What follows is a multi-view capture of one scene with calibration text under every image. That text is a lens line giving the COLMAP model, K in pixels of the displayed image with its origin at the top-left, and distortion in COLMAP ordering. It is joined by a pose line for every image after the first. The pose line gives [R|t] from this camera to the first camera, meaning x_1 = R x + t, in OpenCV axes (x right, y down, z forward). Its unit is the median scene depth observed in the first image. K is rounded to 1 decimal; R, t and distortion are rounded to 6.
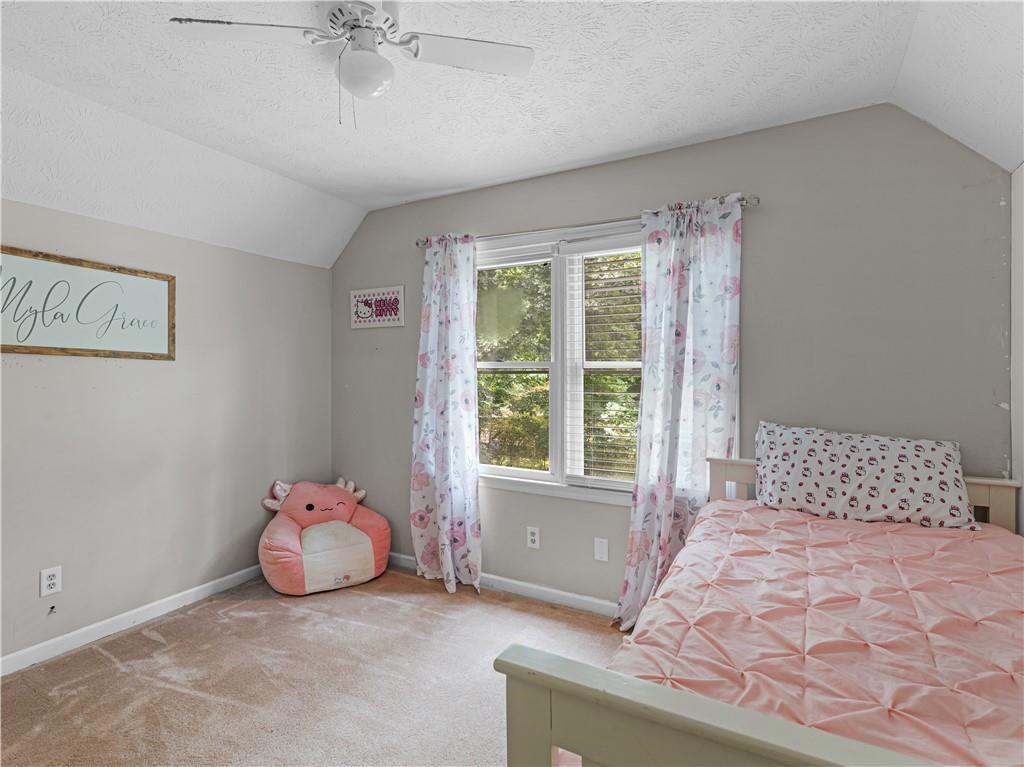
lens RADIAL K [[515.9, 0, 506.8], [0, 515.9, 381.3], [0, 0, 1]] dist [0.018558, -0.000195]
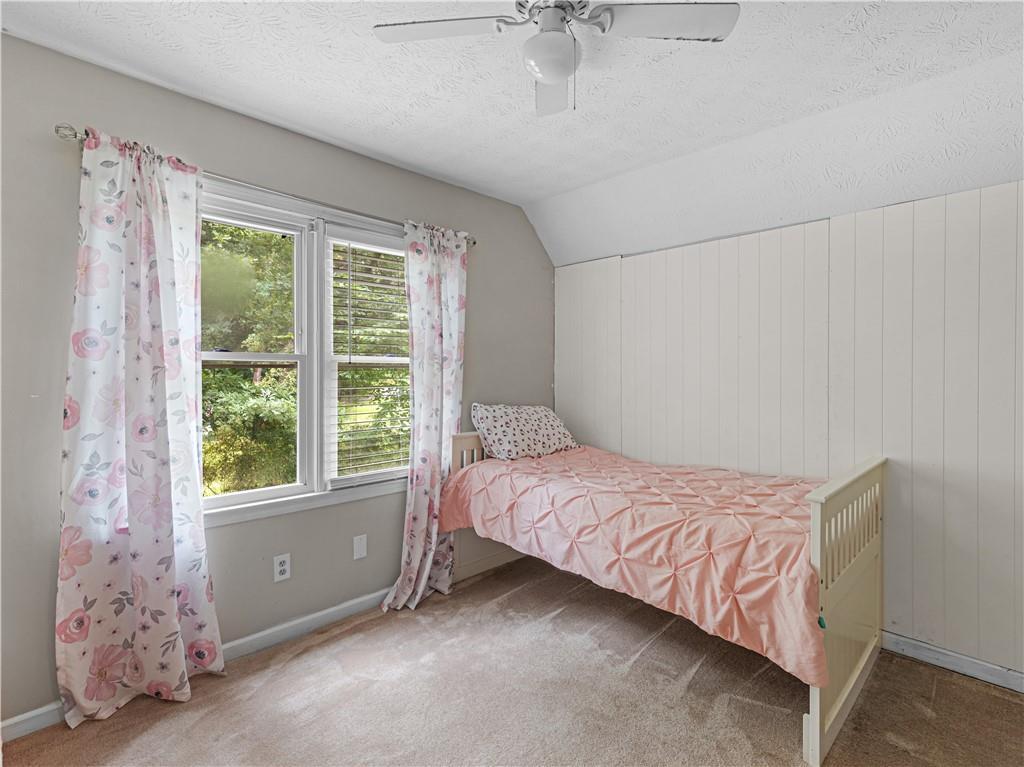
lens RADIAL K [[497.5, 0, 524.2], [0, 497.5, 379.0], [0, 0, 1]] dist [0.003687, 0.000212]
pose [[0.268202, -0.018872, 0.963178, -0.592233], [0.009928, 0.999809, 0.016825, -0.006698], [-0.963311, 0.005050, 0.268338, 0.409354]]
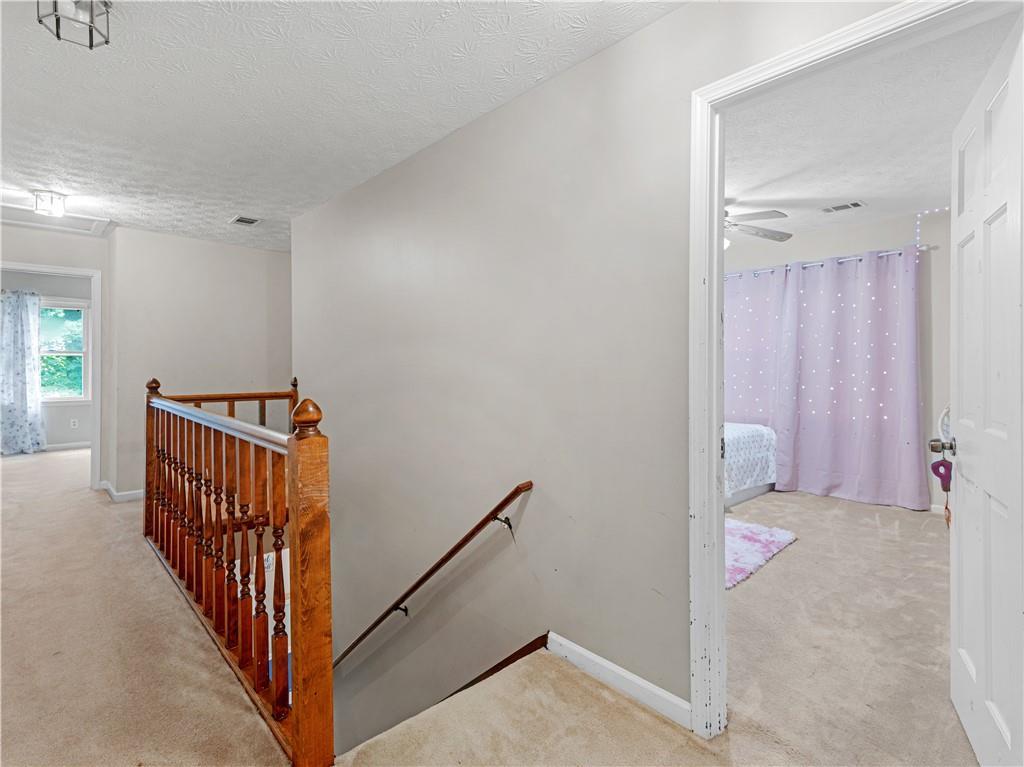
lens RADIAL K [[514.0, 0, 513.2], [0, 514.0, 361.5], [0, 0, 1]] dist [0.024644, 0.000122]
pose [[0.305438, -0.009544, 0.952164, -1.605180], [0.008949, 0.999934, 0.007153, 0.012334], [-0.952170, 0.006336, 0.305503, -1.645404]]
